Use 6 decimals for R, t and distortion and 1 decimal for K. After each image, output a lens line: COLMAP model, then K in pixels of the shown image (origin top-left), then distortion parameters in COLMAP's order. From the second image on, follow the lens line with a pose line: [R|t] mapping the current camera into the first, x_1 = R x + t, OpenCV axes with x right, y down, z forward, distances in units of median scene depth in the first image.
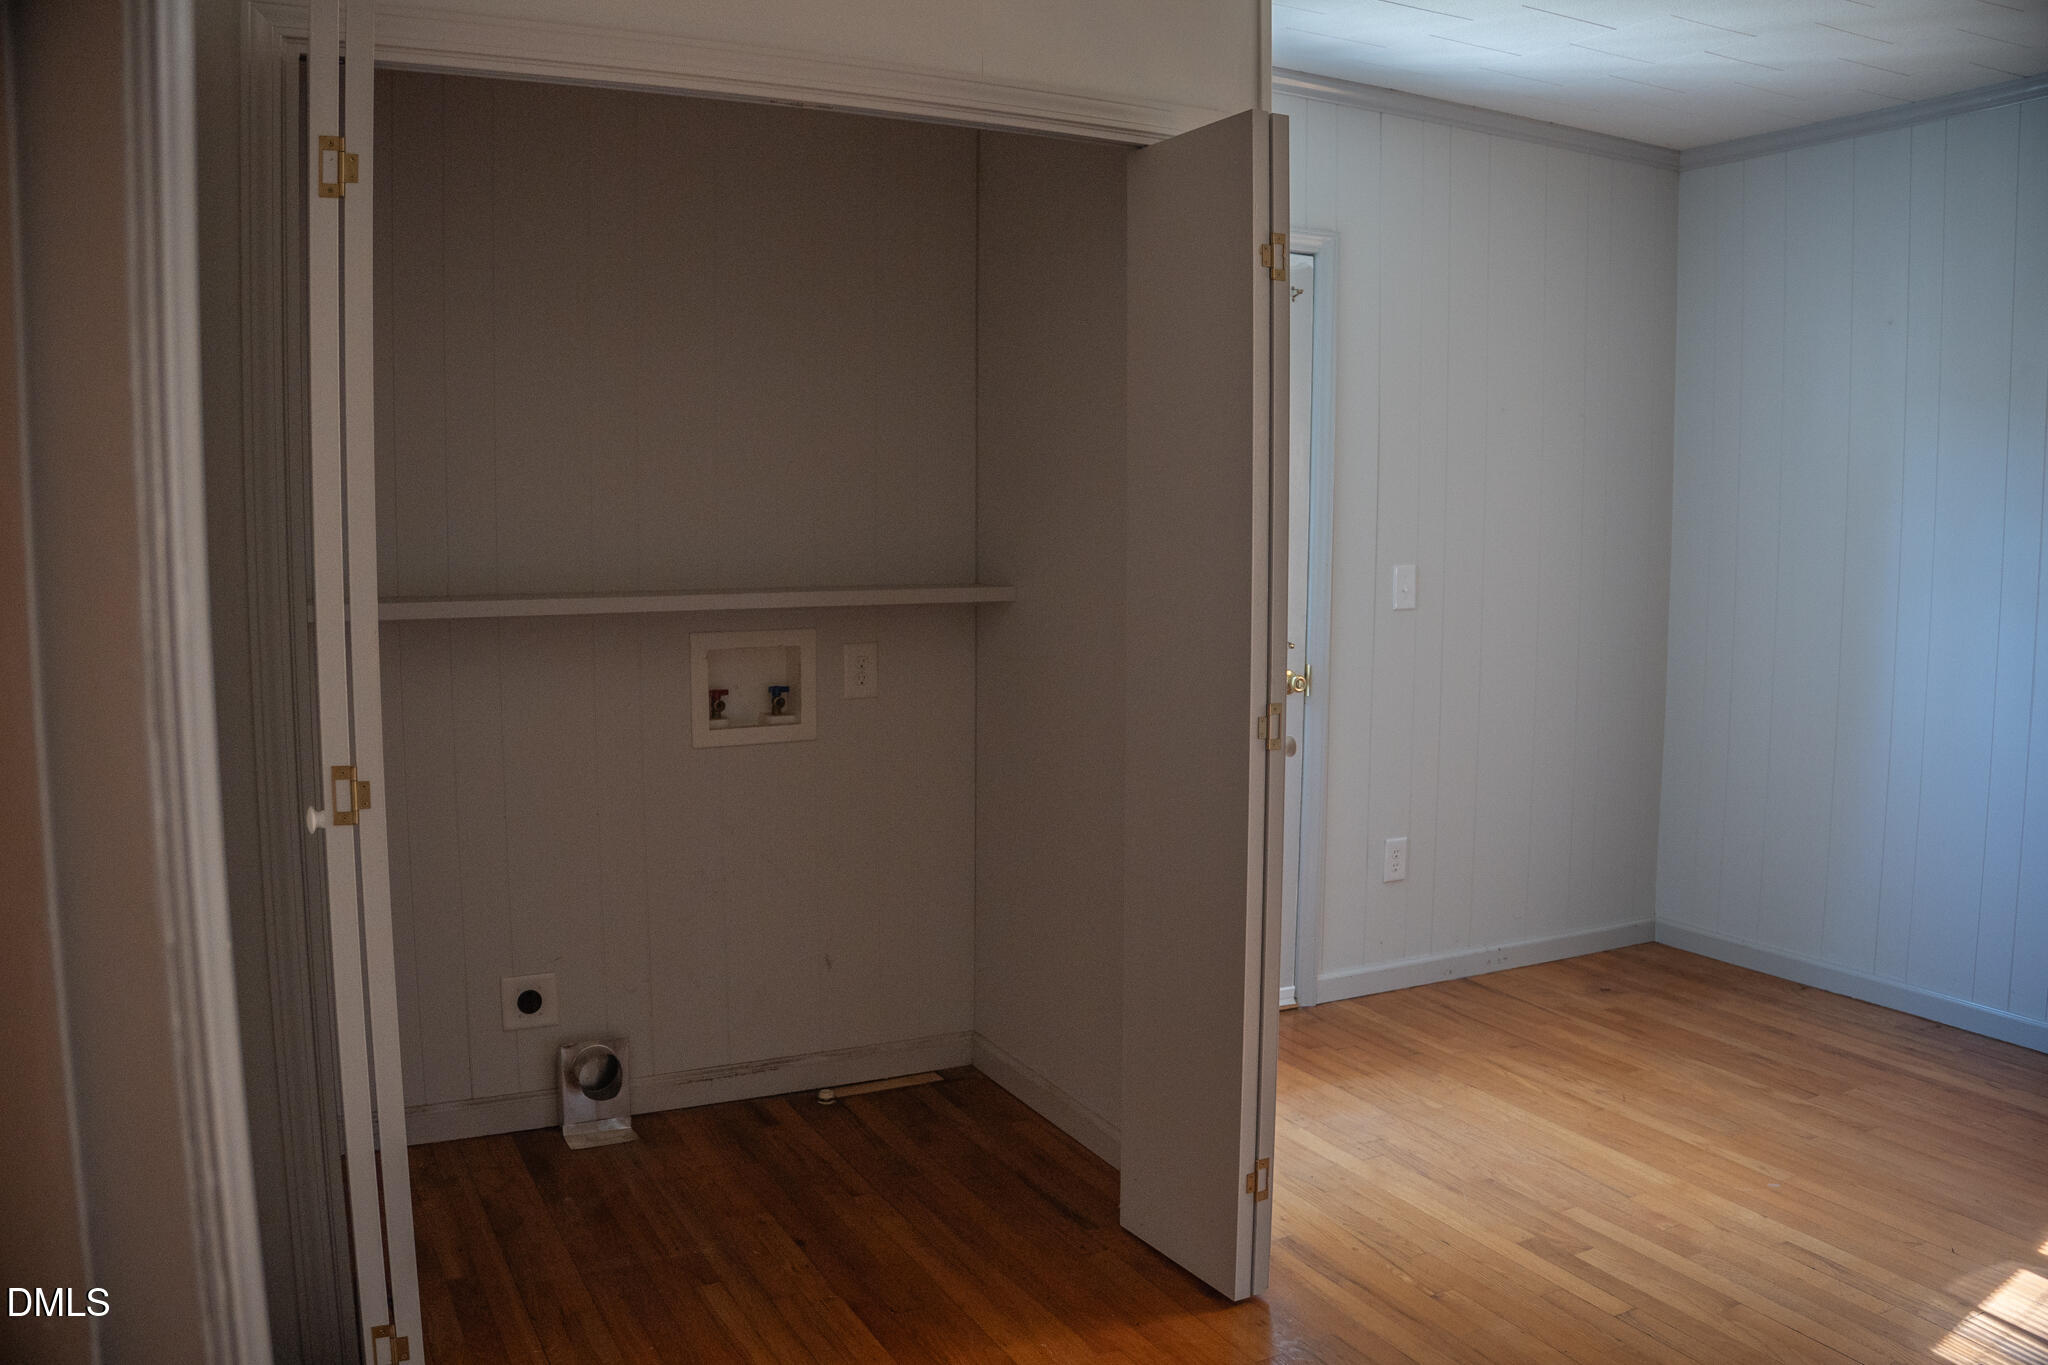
lens RADIAL K [[1632.1, 0, 1027.4], [0, 1632.1, 688.7], [0, 0, 1]] dist [-0.189854, 0.114906]
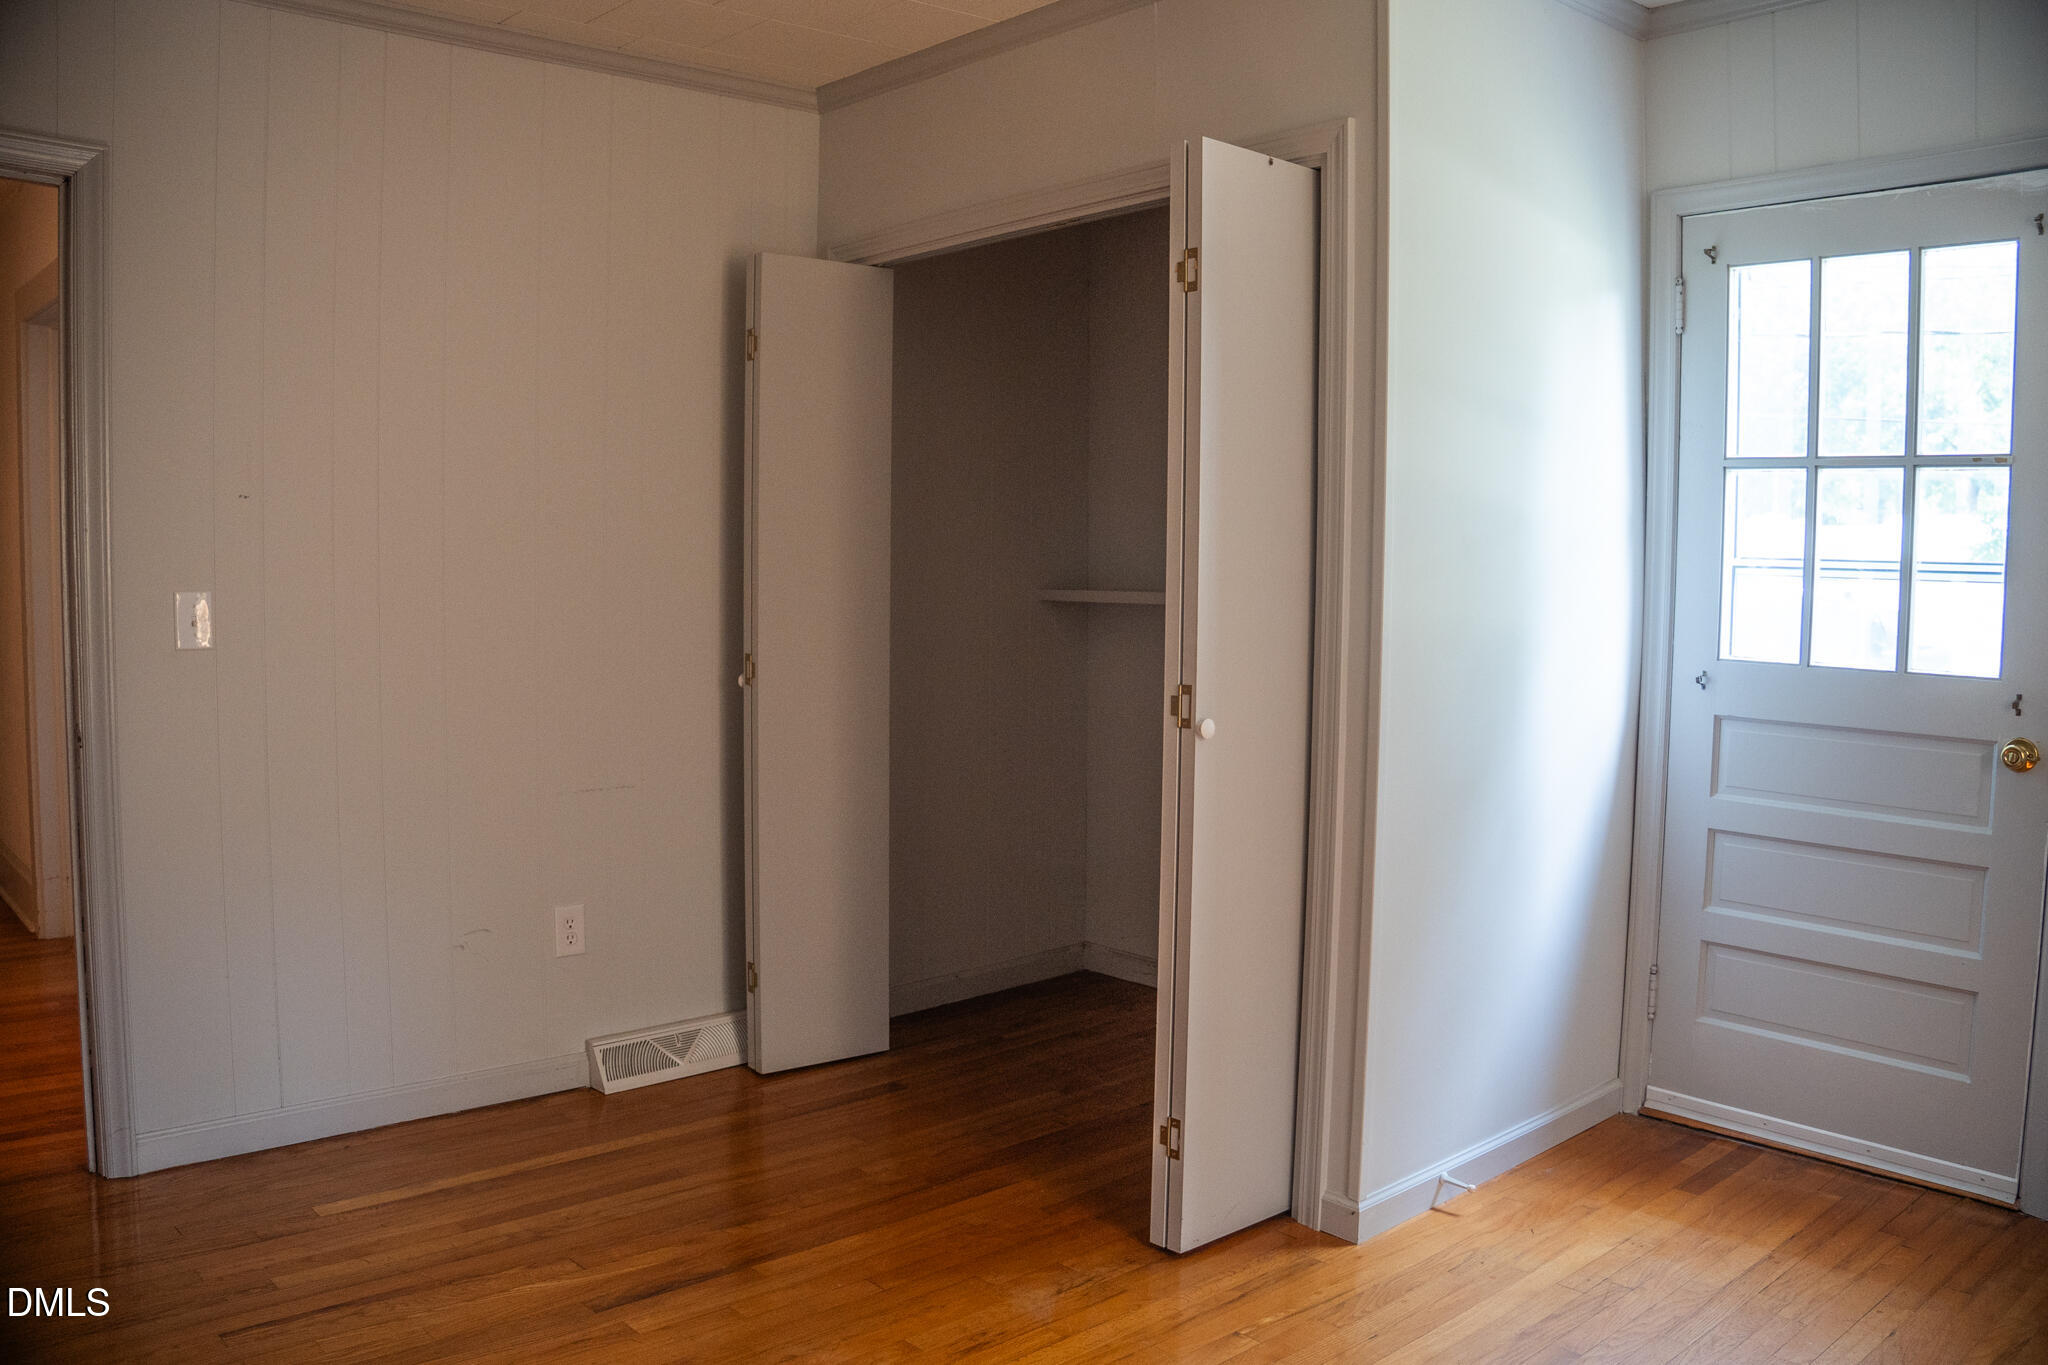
lens RADIAL K [[1632.1, 0, 1029.0], [0, 1632.1, 680.1], [0, 0, 1]] dist [-0.189854, 0.114906]
pose [[0.237391, 0.063360, -0.969346, 1.138569], [-0.110708, 0.993134, 0.037803, -0.023225], [0.965085, 0.098340, 0.242776, 0.623746]]
